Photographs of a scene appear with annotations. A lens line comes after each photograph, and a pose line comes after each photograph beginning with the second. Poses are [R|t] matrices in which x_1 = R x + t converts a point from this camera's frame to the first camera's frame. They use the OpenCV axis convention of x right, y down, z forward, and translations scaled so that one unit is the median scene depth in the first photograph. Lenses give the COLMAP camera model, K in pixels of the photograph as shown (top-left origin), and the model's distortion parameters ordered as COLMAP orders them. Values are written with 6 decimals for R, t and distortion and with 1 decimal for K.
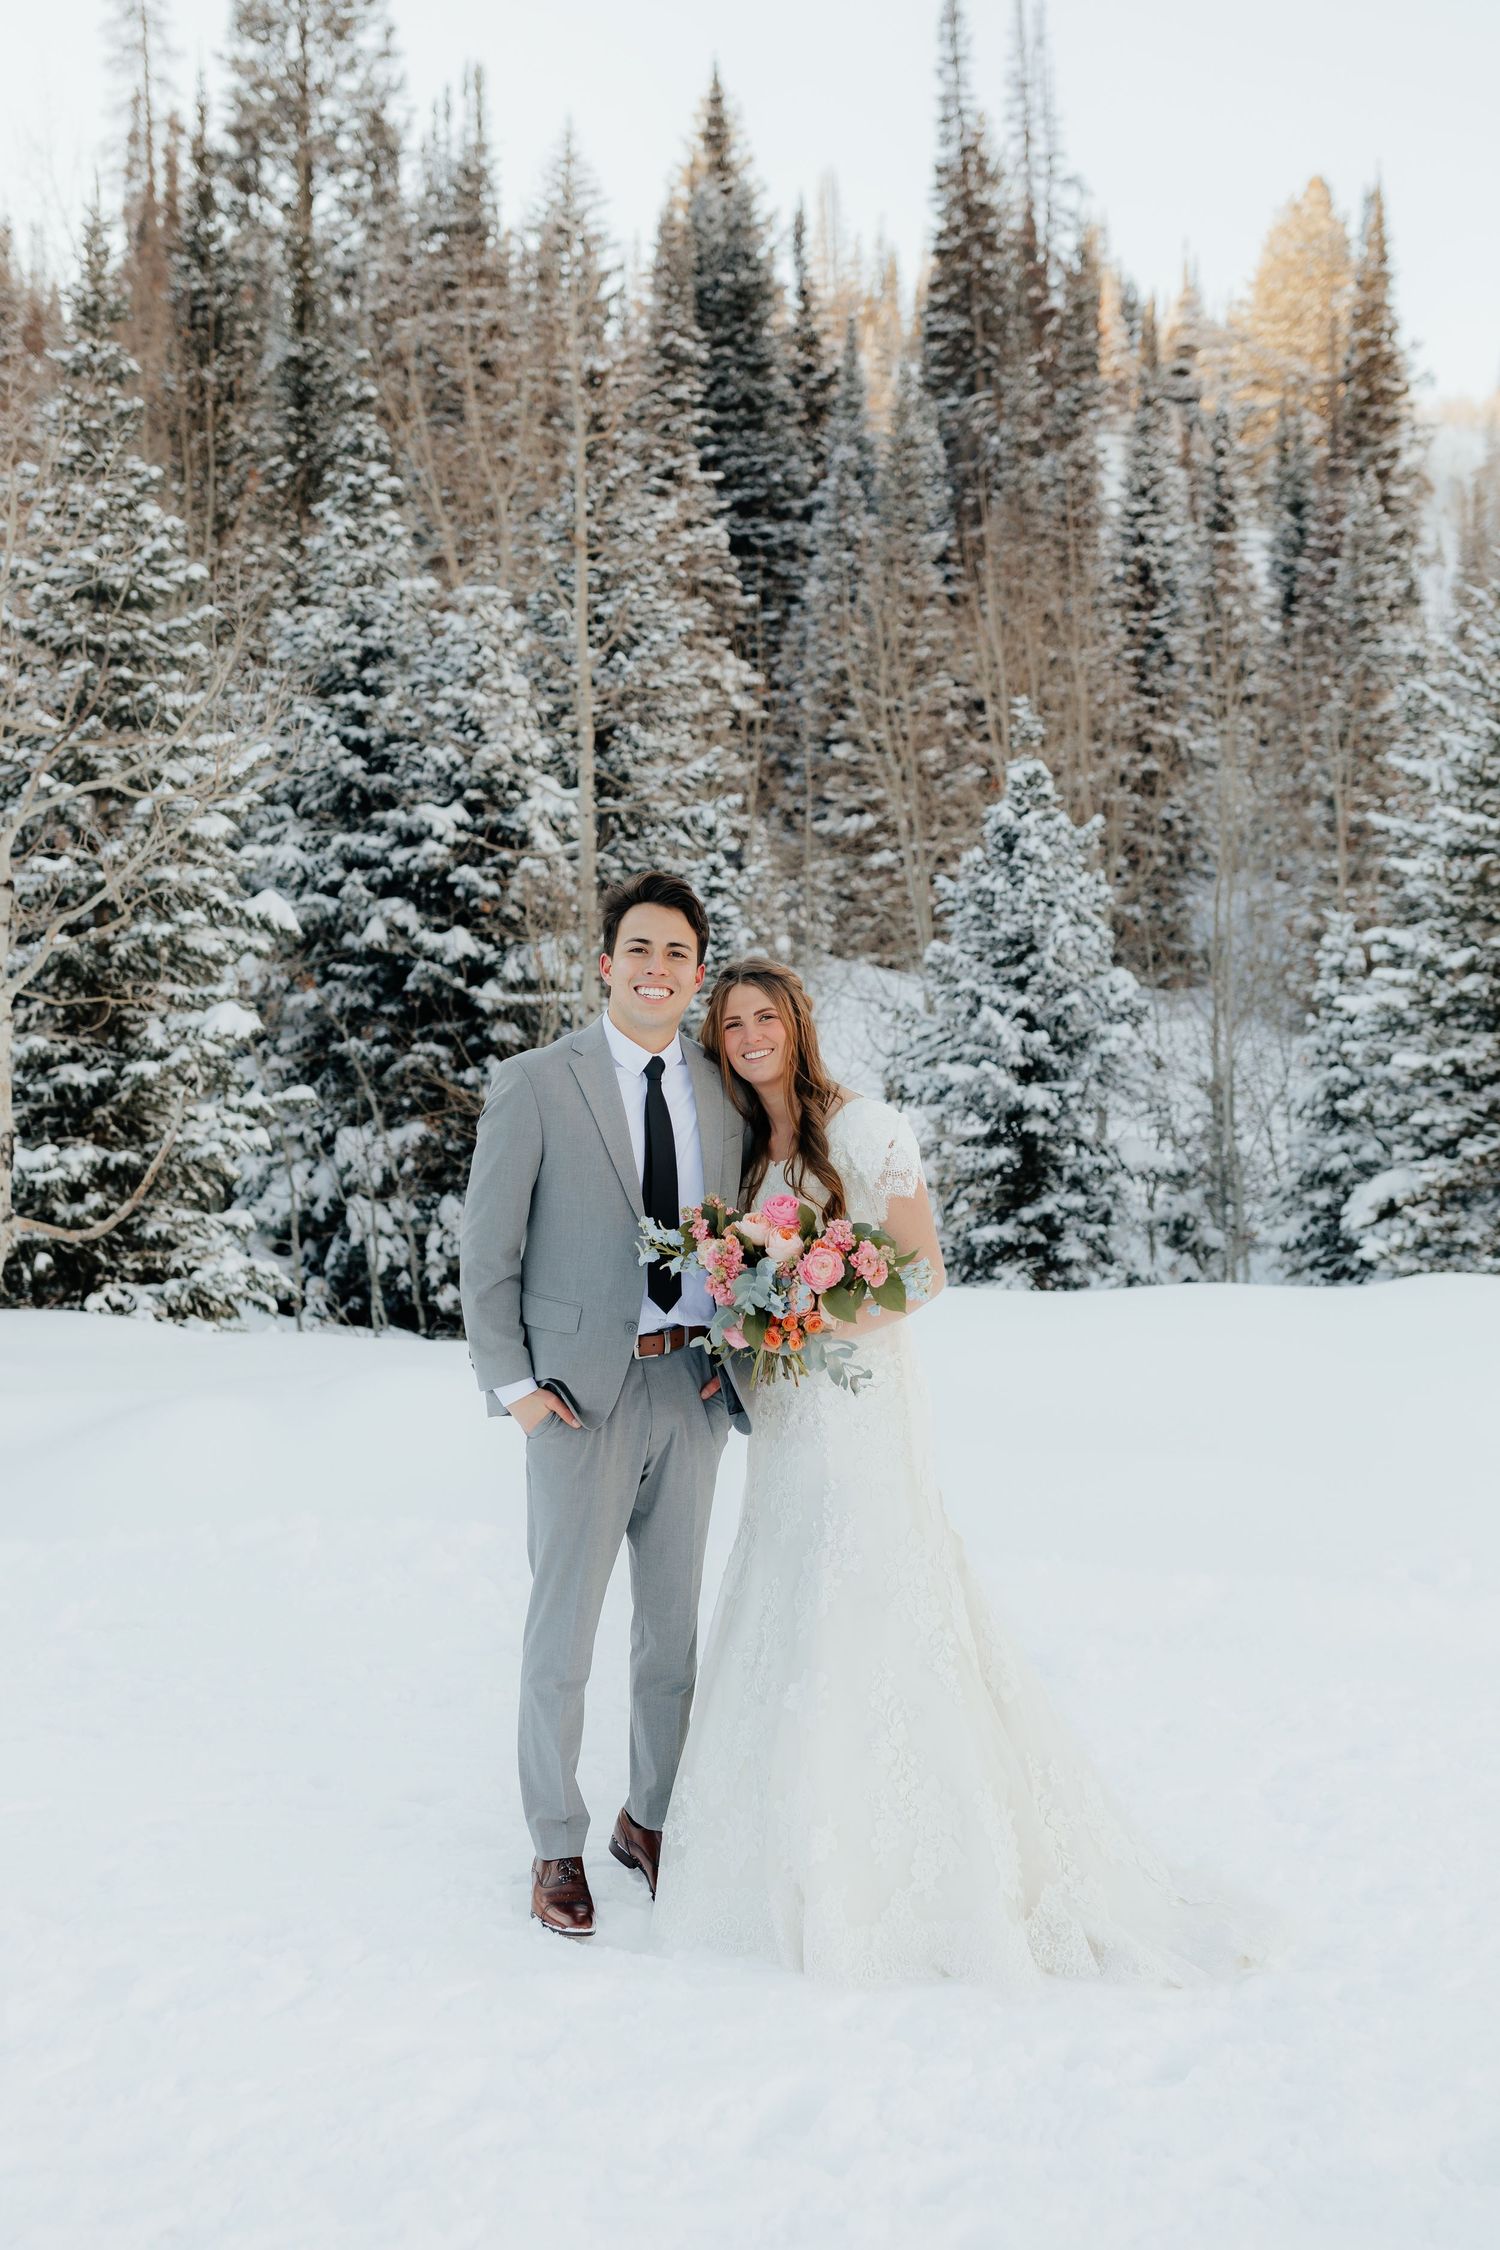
lens RADIAL K [[2287.4, 0, 736.6], [0, 2287.4, 1085.3], [0, 0, 1]] dist [-0.003407, -0.003411]
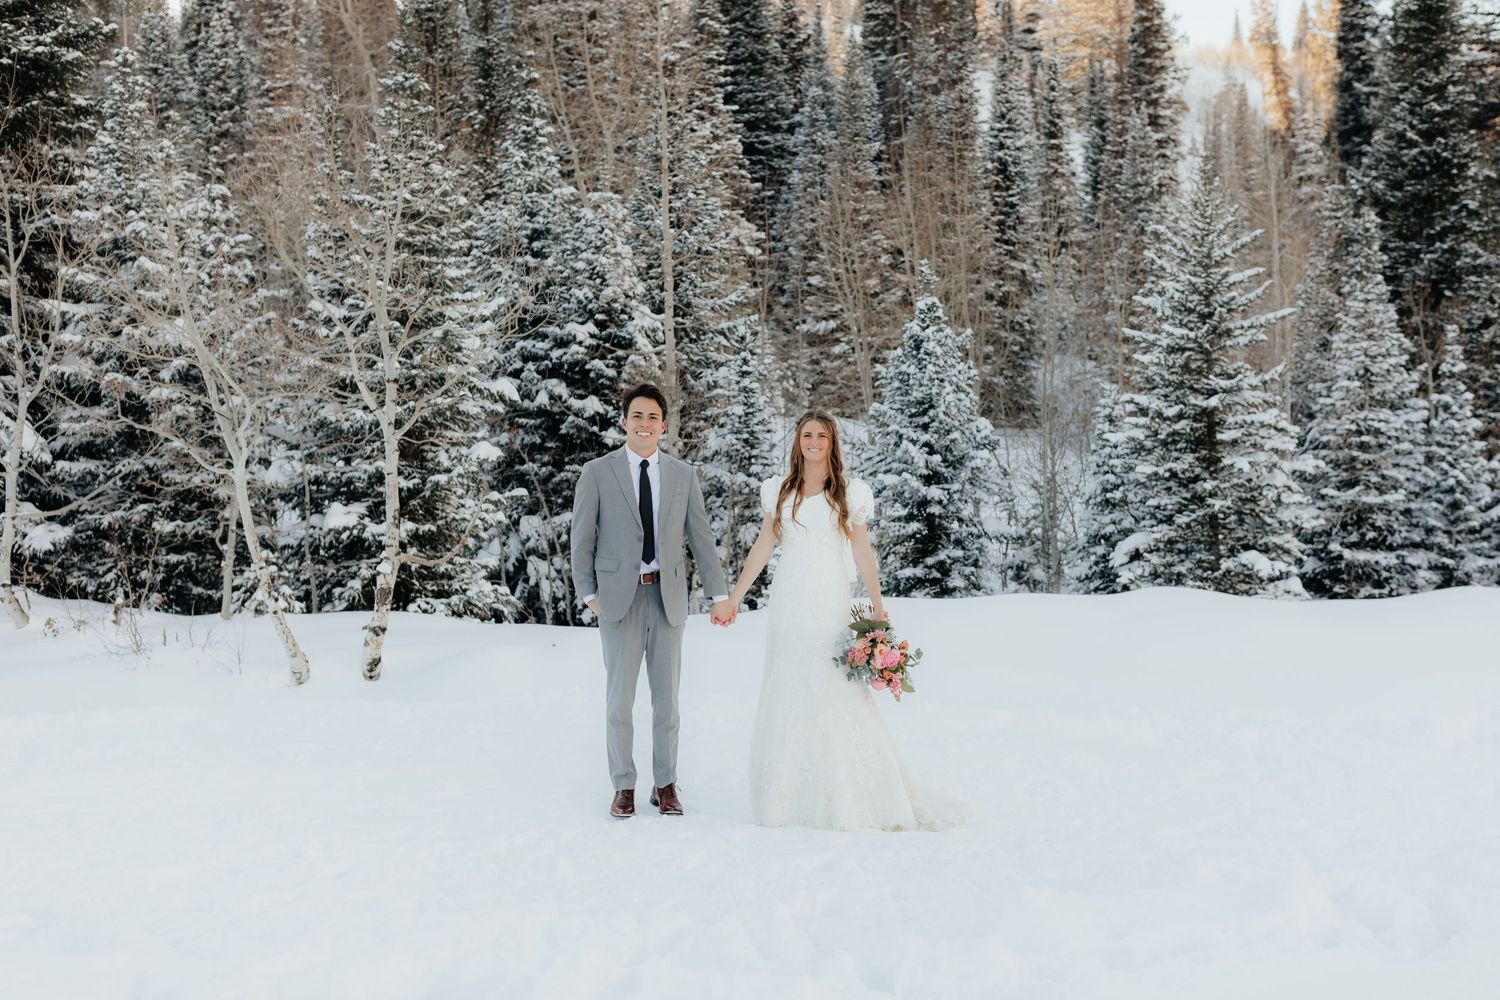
lens RADIAL K [[1524.9, 0, 789.8], [0, 1524.9, 500.6], [0, 0, 1]] dist [-0.003407, -0.003411]
pose [[0.999486, -0.009009, 0.030763, -0.011410], [0.008887, 0.999952, 0.004128, 0.004599], [-0.030799, -0.003852, 0.999518, -0.125209]]
